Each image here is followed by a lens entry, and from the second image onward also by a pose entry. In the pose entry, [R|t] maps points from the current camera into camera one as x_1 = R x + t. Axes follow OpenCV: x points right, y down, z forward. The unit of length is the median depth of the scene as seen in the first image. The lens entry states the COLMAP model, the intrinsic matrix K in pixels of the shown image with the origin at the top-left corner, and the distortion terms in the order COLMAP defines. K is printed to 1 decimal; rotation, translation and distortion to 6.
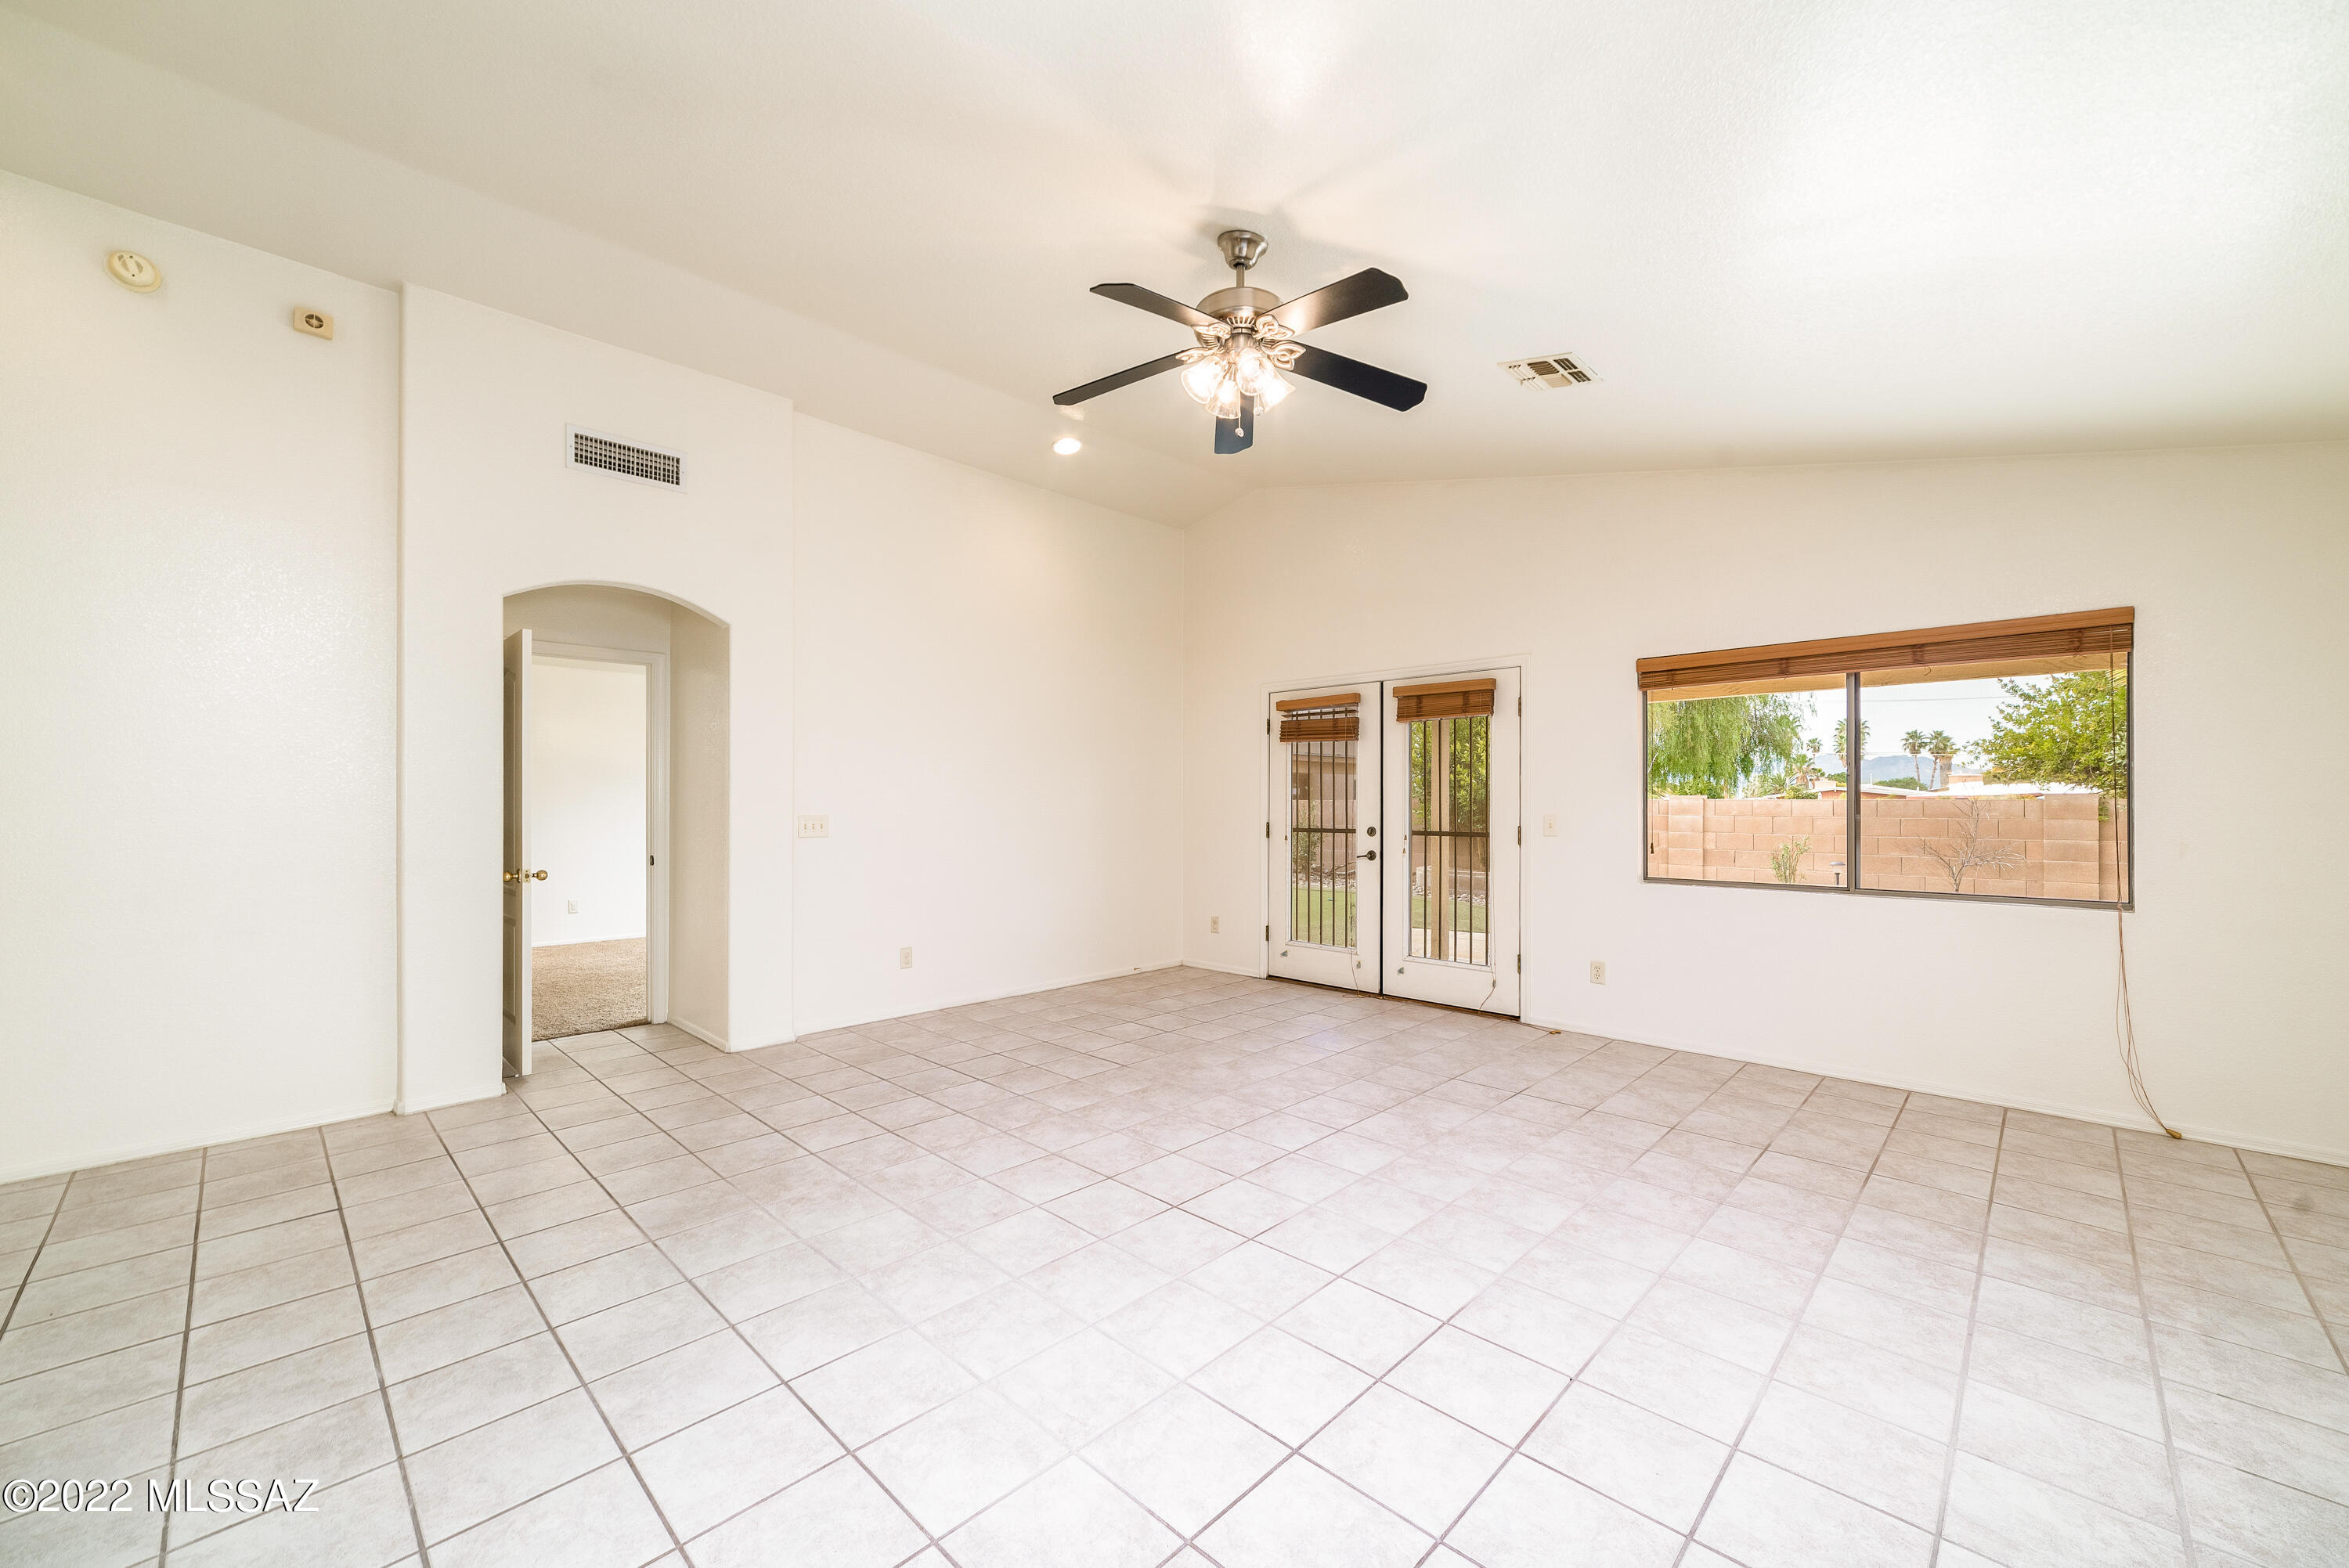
lens RADIAL K [[907.0, 0, 1169.8], [0, 907.0, 799.2], [0, 0, 1]] dist [-0.000204, 0.000097]
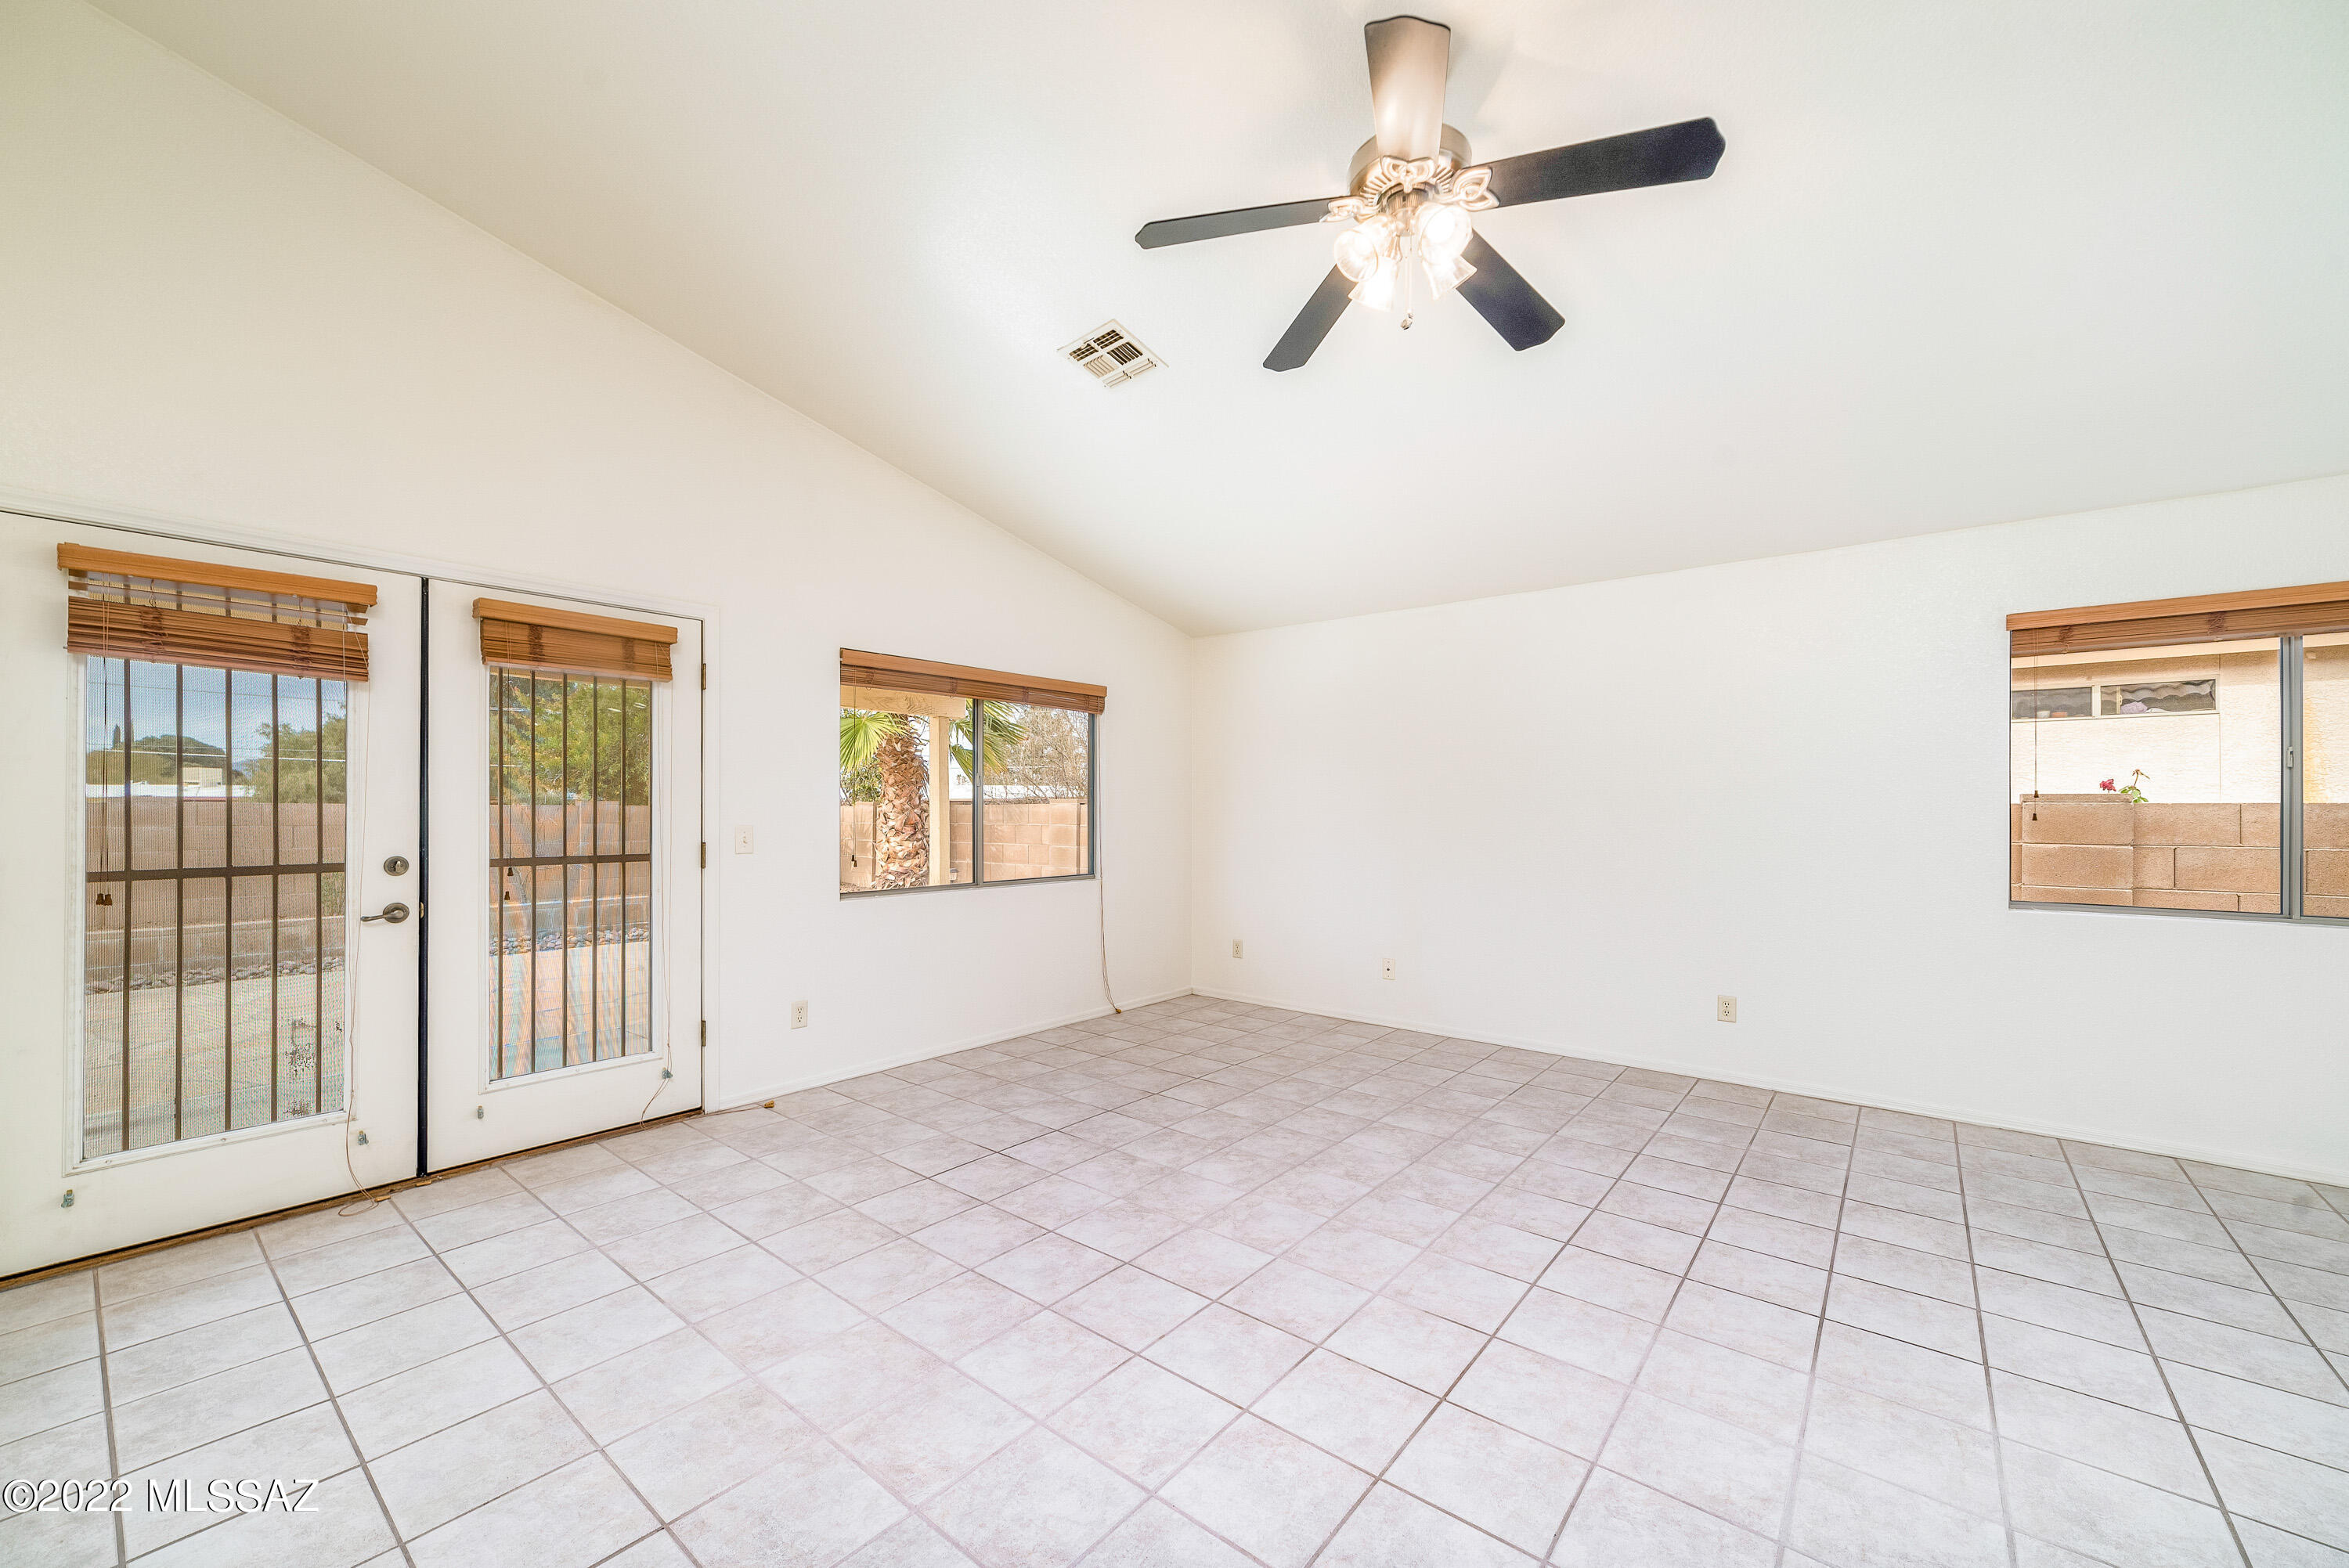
lens RADIAL K [[912.1, 0, 1163.3], [0, 912.1, 808.2], [0, 0, 1]] dist [-0.001190, 0.000089]
pose [[-0.079204, 0.000749, 0.996858, -0.441834], [-0.006329, 0.999979, -0.001254, 0.001294], [-0.996838, -0.006409, -0.079198, 0.838586]]
